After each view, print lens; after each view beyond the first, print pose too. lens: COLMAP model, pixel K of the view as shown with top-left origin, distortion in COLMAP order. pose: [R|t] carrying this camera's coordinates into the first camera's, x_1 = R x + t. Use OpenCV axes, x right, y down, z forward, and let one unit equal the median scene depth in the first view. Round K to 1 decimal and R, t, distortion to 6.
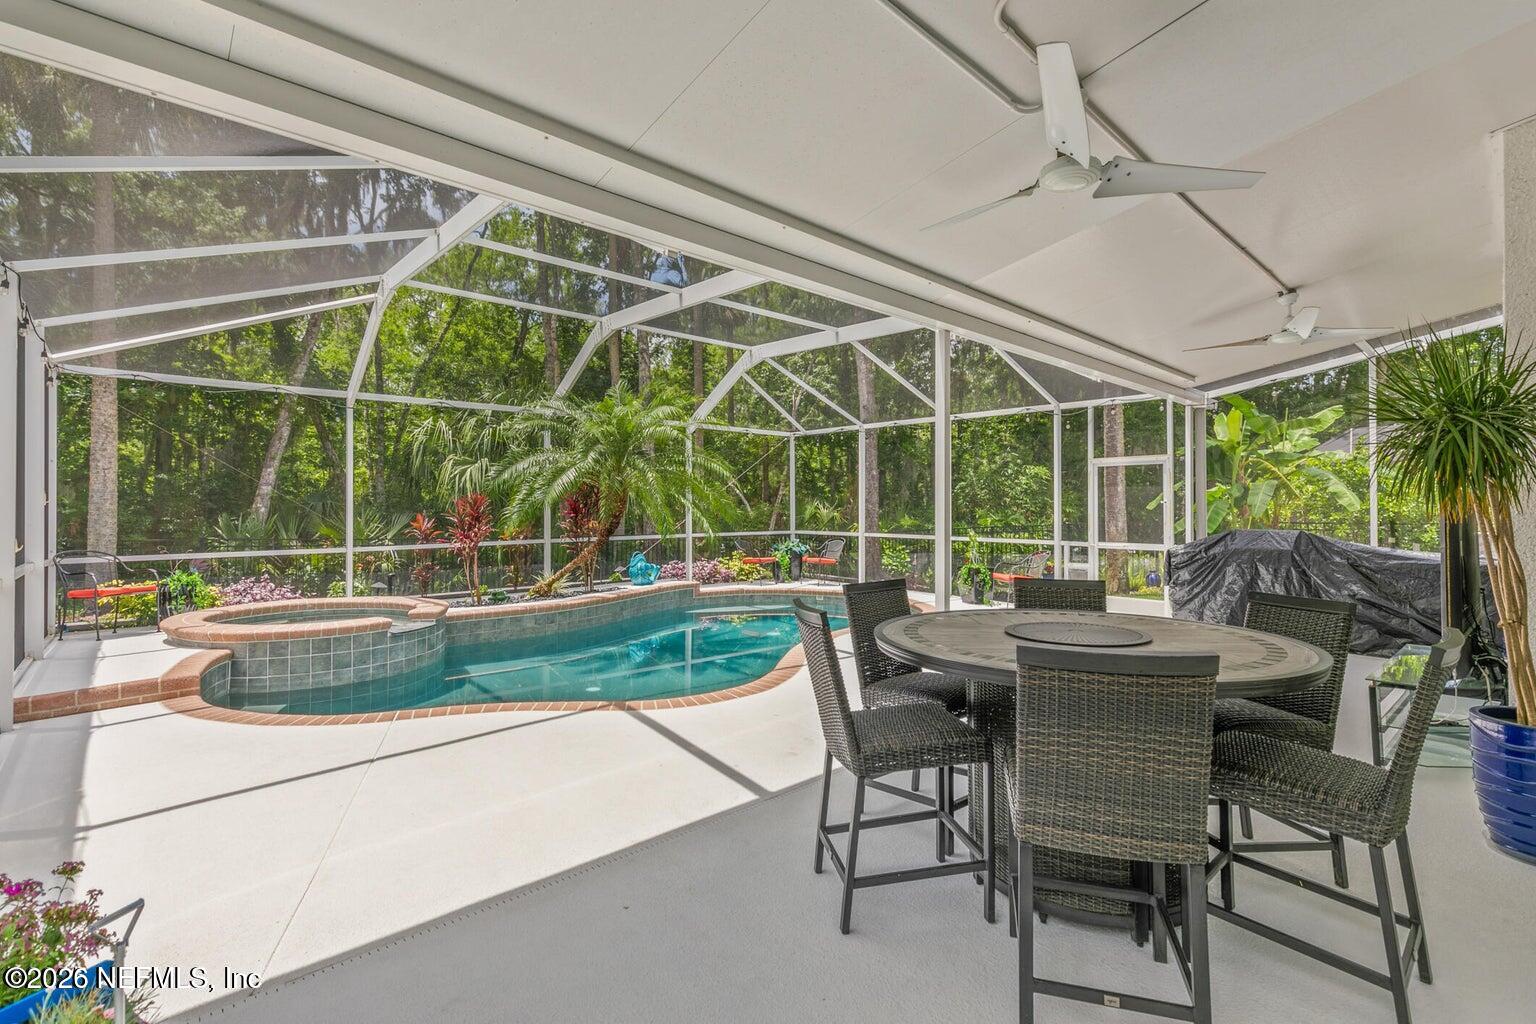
lens RADIAL K [[693.7, 0, 766.0], [0, 693.7, 503.8], [0, 0, 1]] dist [0.012064, -0.000737]
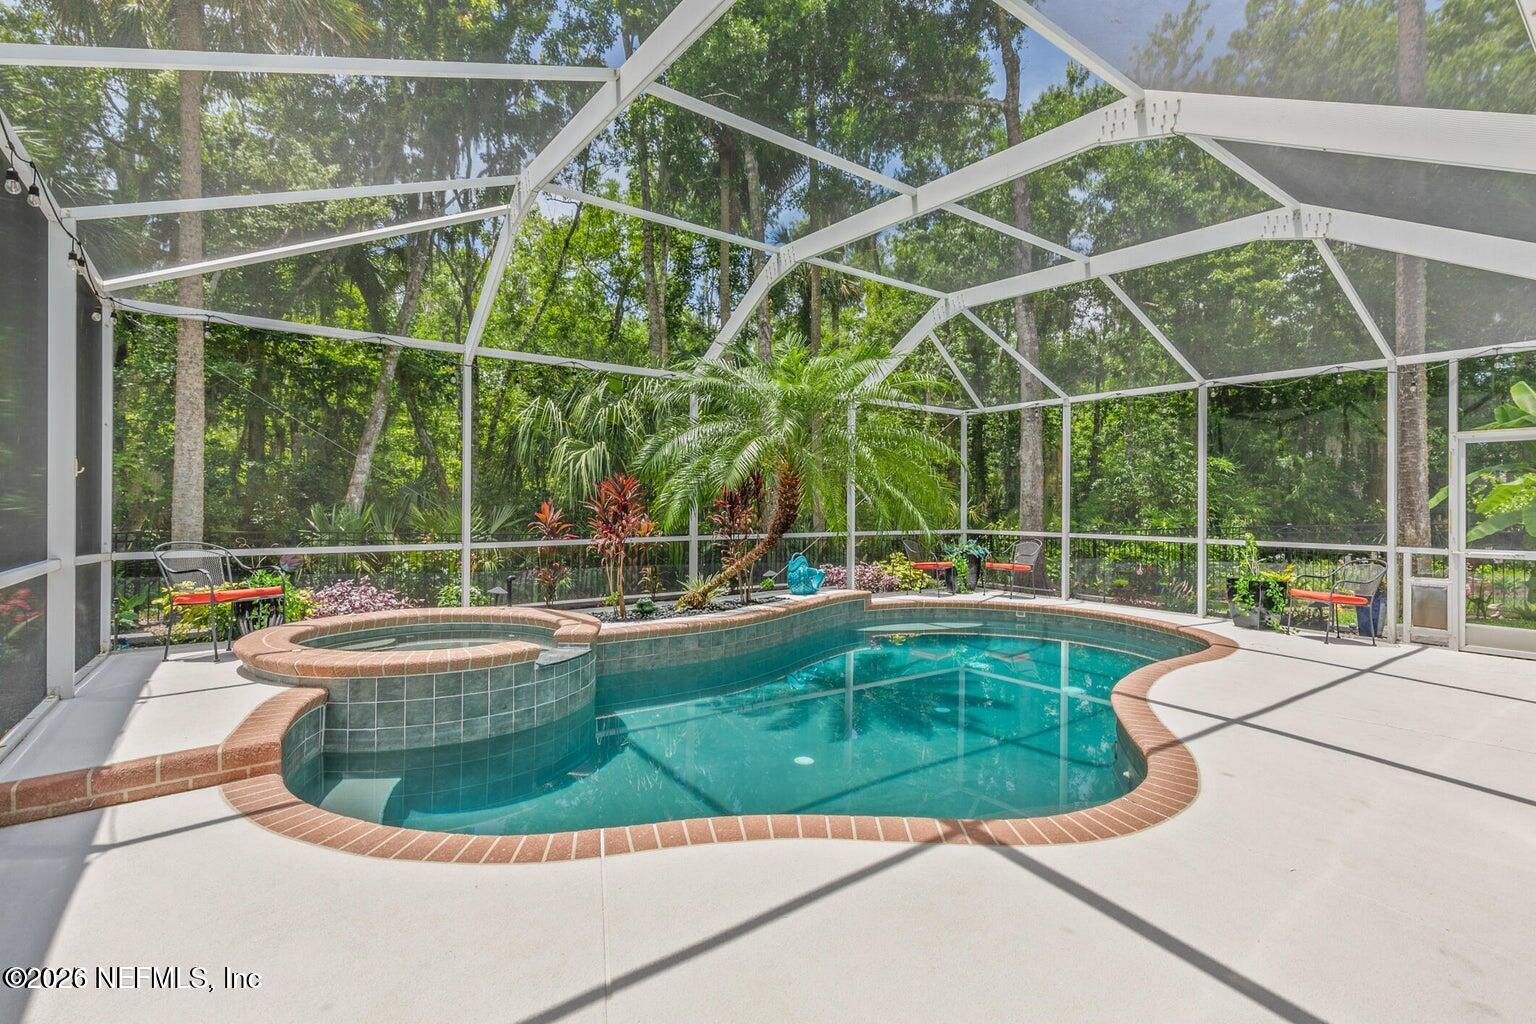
lens RADIAL K [[693.7, 0, 768.3], [0, 693.7, 509.1], [0, 0, 1]] dist [0.012064, -0.000737]
pose [[0.996369, 0.008270, -0.084734, -0.167774], [-0.007735, 0.999948, 0.006643, 0.014302], [0.084784, -0.005963, 0.996381, 0.215773]]
